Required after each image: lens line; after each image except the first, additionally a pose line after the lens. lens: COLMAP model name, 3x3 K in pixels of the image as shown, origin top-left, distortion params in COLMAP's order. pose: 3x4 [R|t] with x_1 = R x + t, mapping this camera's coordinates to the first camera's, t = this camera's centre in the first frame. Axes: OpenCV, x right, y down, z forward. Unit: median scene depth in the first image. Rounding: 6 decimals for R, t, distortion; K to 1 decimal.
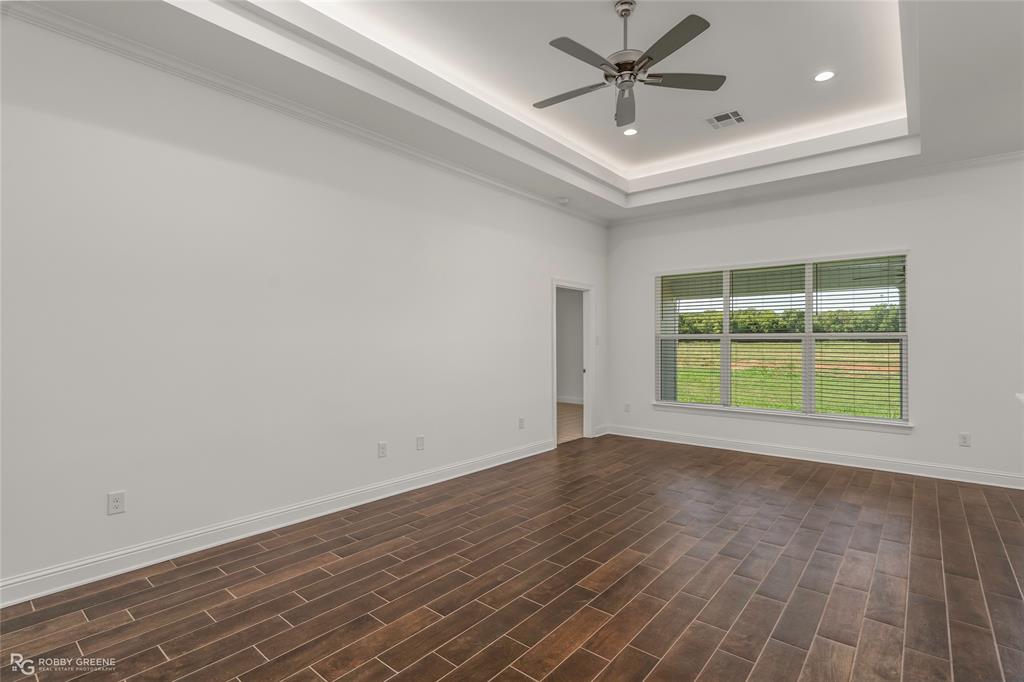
lens RADIAL K [[492.9, 0, 506.8], [0, 492.9, 339.1], [0, 0, 1]] dist [-0.009175, 0.002815]
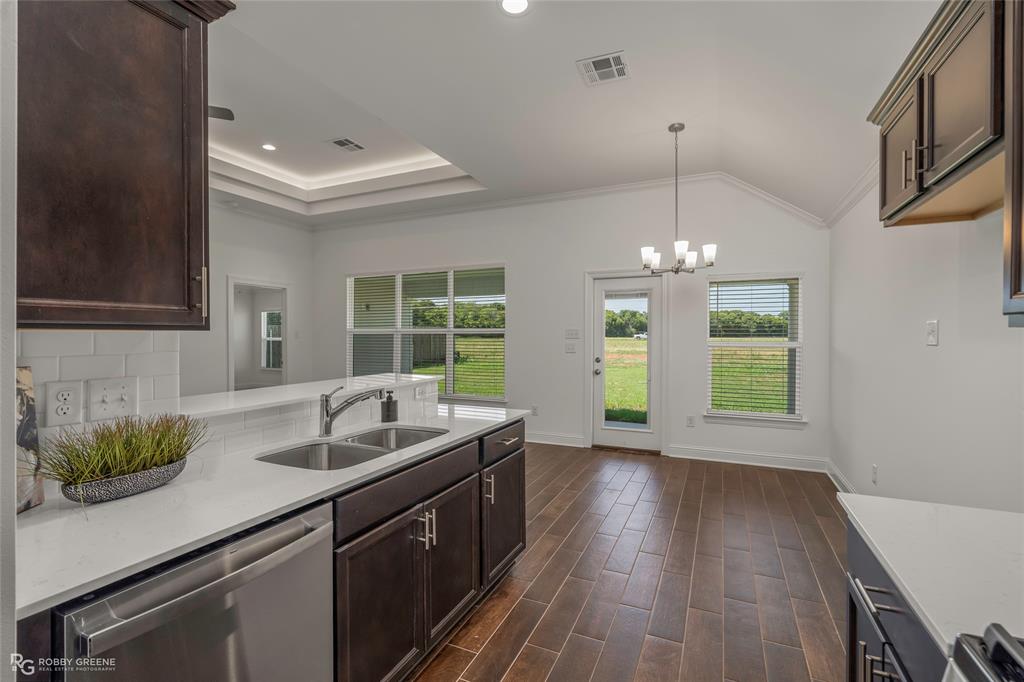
lens RADIAL K [[462.5, 0, 509.2], [0, 462.5, 338.4], [0, 0, 1]] dist [-0.001148, -0.000196]
pose [[0.961987, -0.000609, 0.273096, 0.403609], [-0.002185, 0.999948, 0.009926, 0.000184], [-0.273088, -0.010146, 0.961936, -0.131262]]
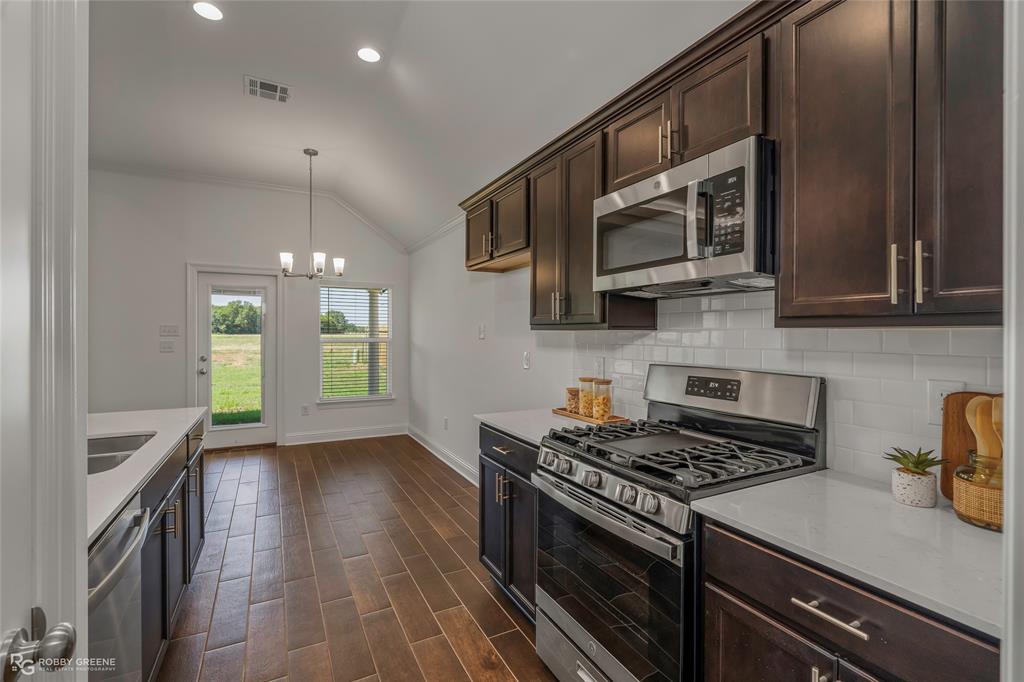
lens RADIAL K [[462.5, 0, 517.2], [0, 462.5, 336.6], [0, 0, 1]] dist [-0.001148, -0.000196]
pose [[0.367750, -0.003643, 0.929917, 0.242884], [-0.007469, 0.999949, 0.006871, 0.000365], [-0.929895, -0.009472, 0.367704, -0.154415]]
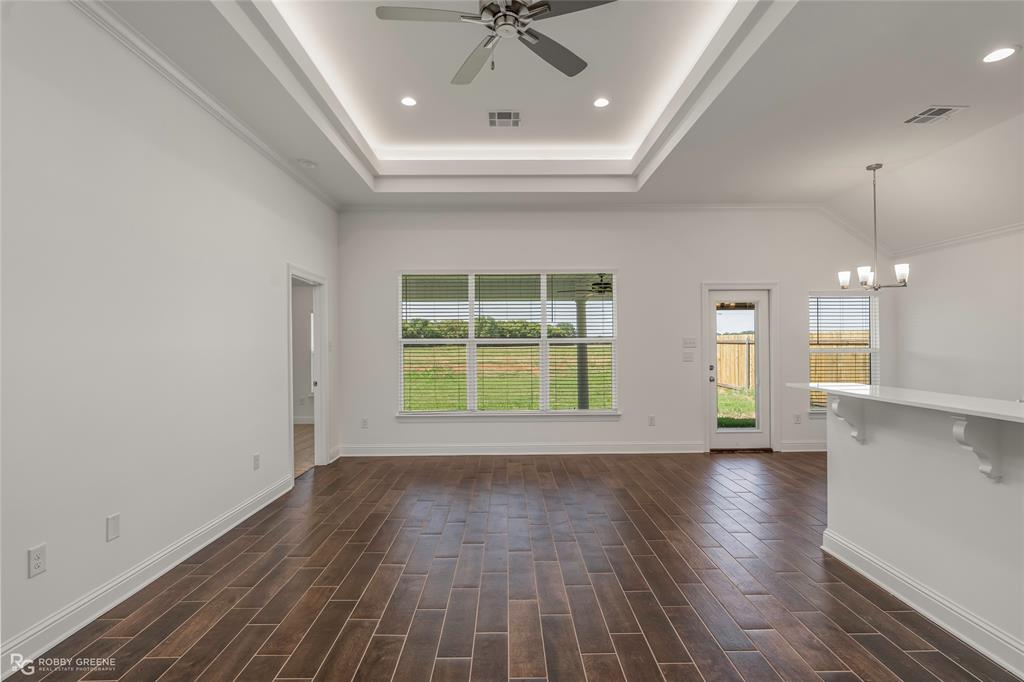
lens RADIAL K [[492.9, 0, 512.6], [0, 492.9, 344.4], [0, 0, 1]] dist [-0.009175, 0.002815]
pose [[0.750783, -0.003967, 0.660537, -0.150844], [0.004132, 0.999991, 0.001309, 0.000505], [-0.660536, 0.001747, 0.750793, 0.201268]]
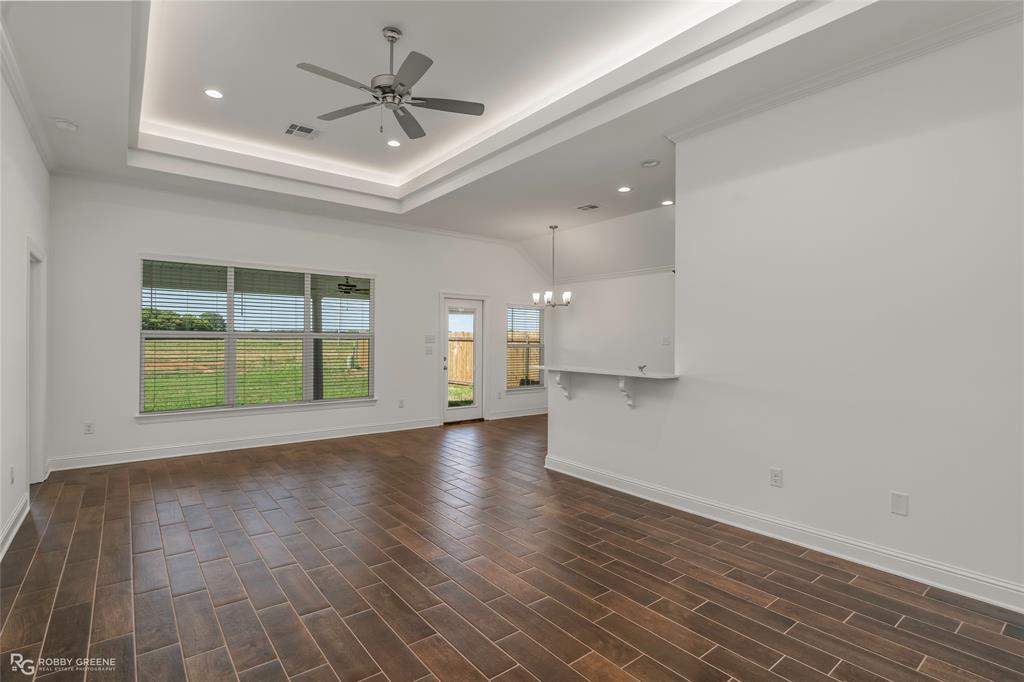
lens RADIAL K [[492.9, 0, 512.6], [0, 492.9, 340.7], [0, 0, 1]] dist [-0.009175, 0.002815]
pose [[0.185913, 0.001479, 0.982565, -0.408518], [-0.009219, 0.999957, 0.000239, 0.001763], [-0.982523, -0.009102, 0.185919, 0.276024]]
